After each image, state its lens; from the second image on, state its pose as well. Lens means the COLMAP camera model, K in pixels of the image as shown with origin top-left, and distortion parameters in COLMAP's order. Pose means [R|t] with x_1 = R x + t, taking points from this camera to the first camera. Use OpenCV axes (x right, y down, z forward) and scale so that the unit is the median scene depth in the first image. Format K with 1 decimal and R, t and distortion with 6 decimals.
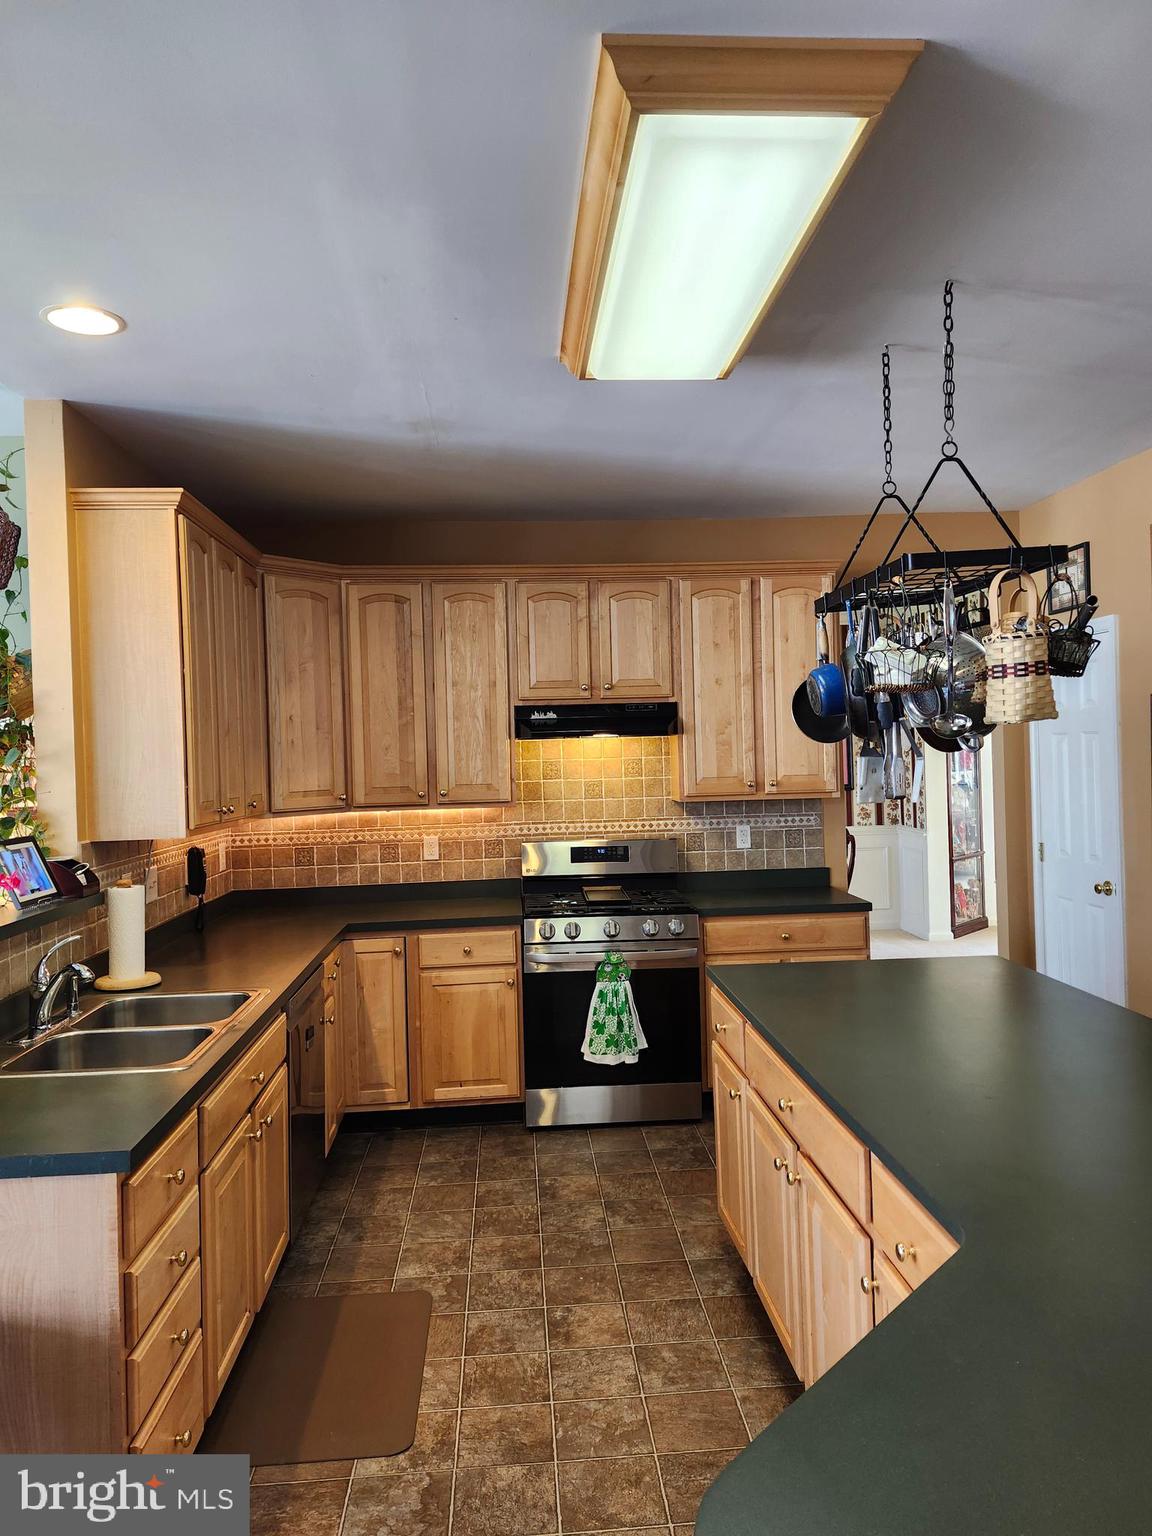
lens RADIAL K [[1071.3, 0, 588.5], [0, 1071.3, 750.9], [0, 0, 1]] dist [0.087962, -0.060504]
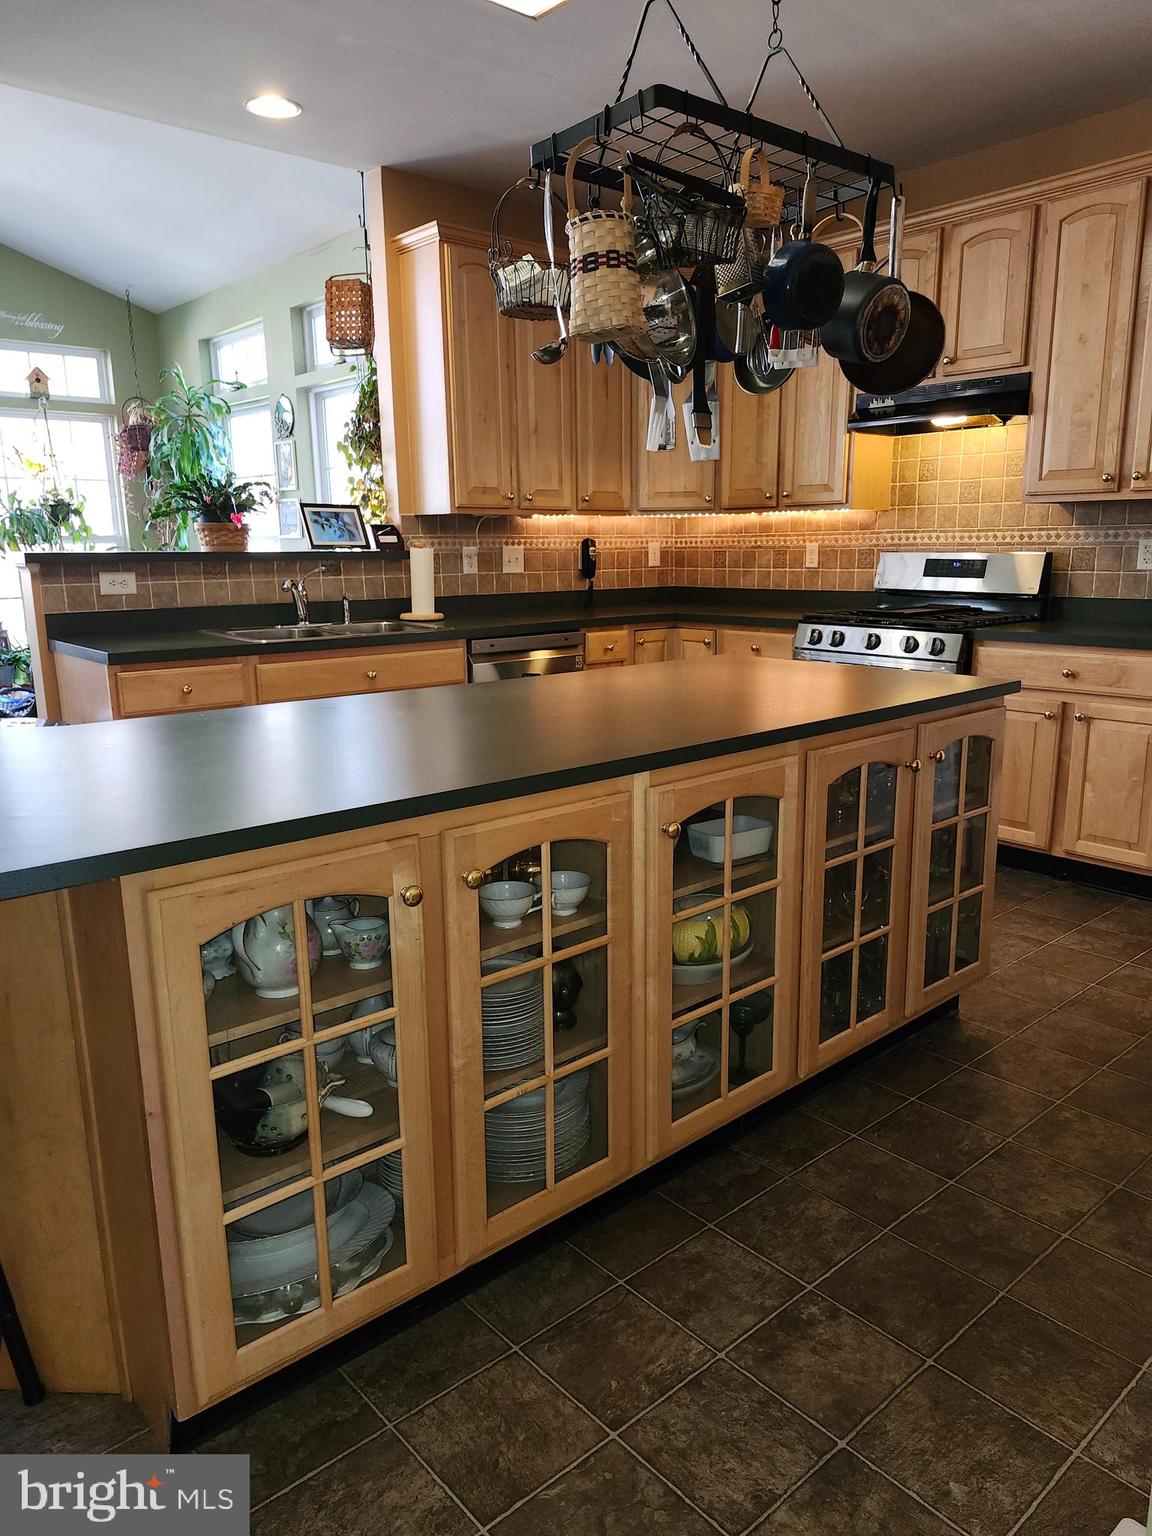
lens RADIAL K [[1071.3, 0, 589.8], [0, 1071.3, 767.8], [0, 0, 1]] dist [0.087962, -0.060504]
pose [[0.602717, 0.188440, -0.775386, 0.575253], [-0.006945, 0.972918, 0.231048, 0.055018], [0.797925, -0.133872, 0.587702, 0.228470]]
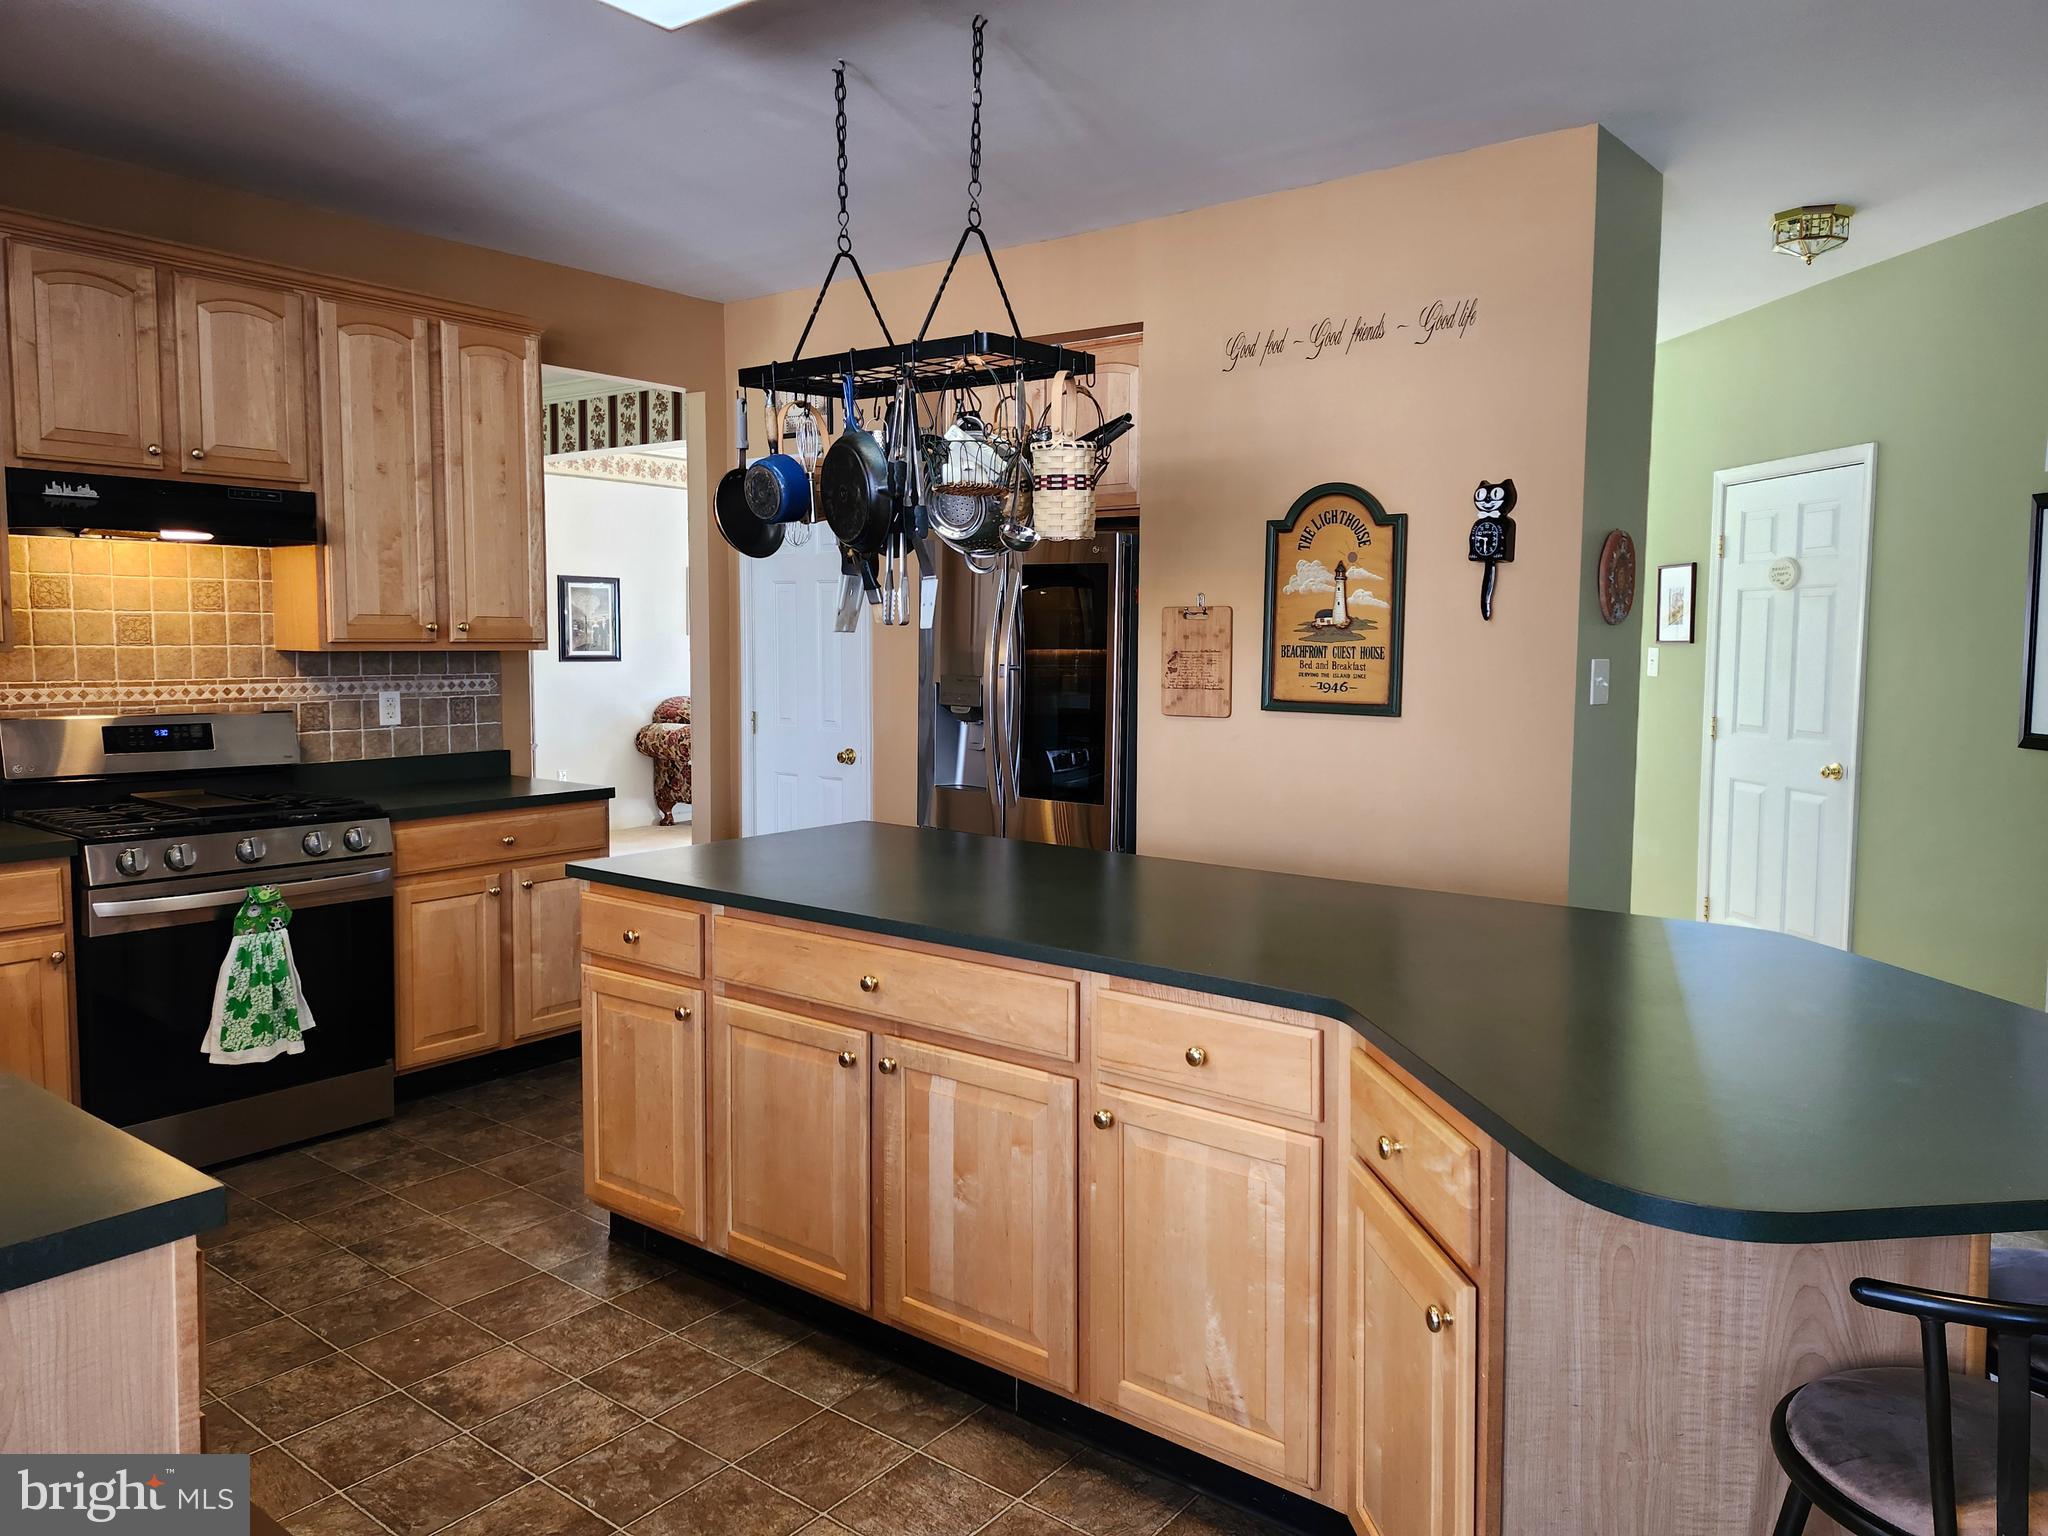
lens RADIAL K [[1428.4, 0, 1027.8], [0, 1428.4, 741.4], [0, 0, 1]] dist [0.087962, -0.060504]
pose [[0.680367, -0.024701, 0.732456, -0.268479], [-0.029009, 0.997741, 0.060593, 0.036833], [-0.732298, -0.062473, 0.678113, 0.098856]]
